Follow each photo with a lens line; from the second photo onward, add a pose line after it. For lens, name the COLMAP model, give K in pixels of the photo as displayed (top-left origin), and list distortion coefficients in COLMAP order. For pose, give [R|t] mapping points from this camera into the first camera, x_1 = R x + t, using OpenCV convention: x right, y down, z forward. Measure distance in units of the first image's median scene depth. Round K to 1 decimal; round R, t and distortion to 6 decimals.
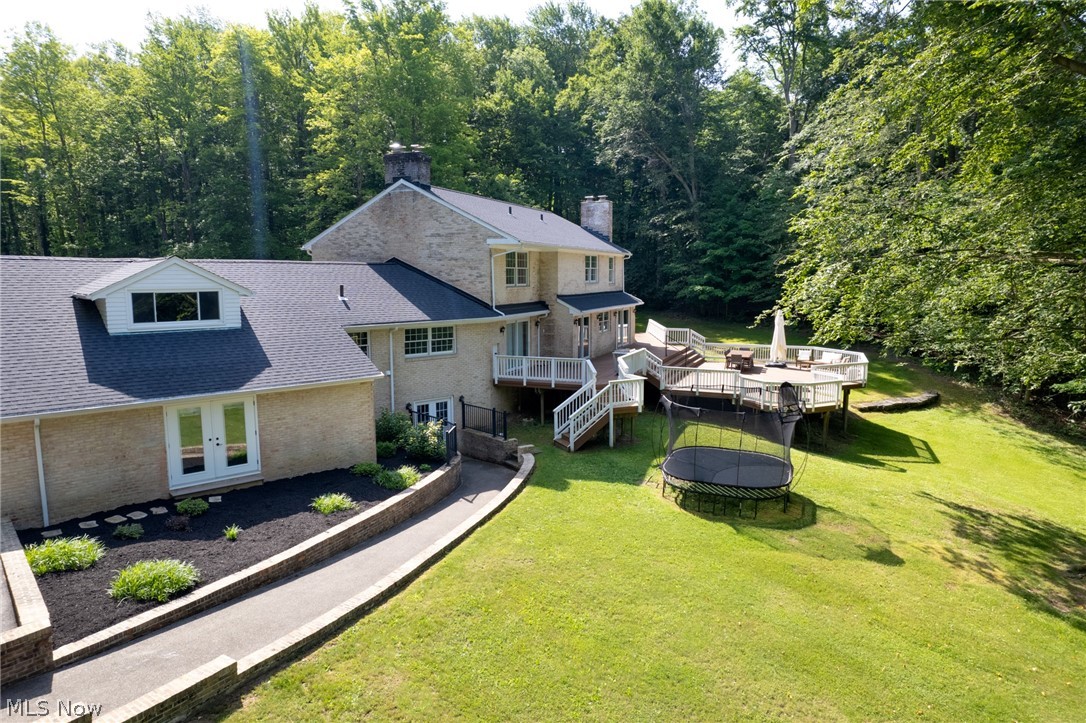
lens RADIAL K [[675.1, 0, 548.2], [0, 675.1, 362.7], [0, 0, 1]] dist [-0.038677, 0.004177]
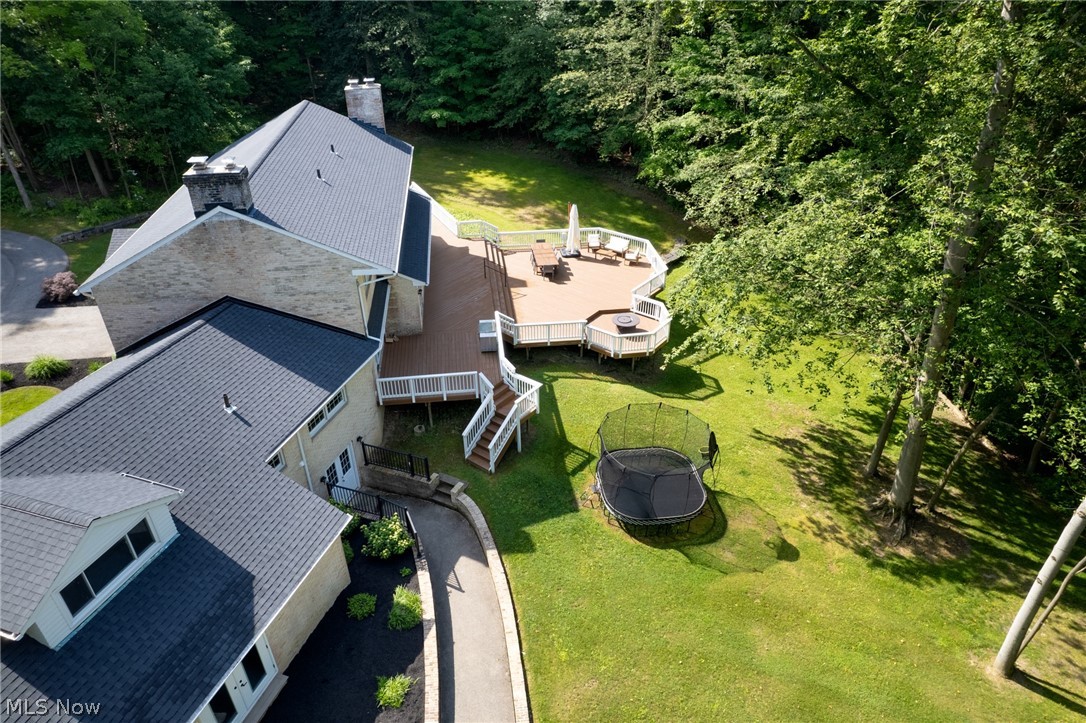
lens RADIAL K [[675.1, 0, 548.2], [0, 675.1, 362.7], [0, 0, 1]] dist [-0.038677, 0.004177]
pose [[0.877795, -0.251324, 0.407814, -0.249119], [0.066514, 0.907020, 0.415801, -0.414027], [-0.474397, -0.337863, 0.812894, 0.128373]]
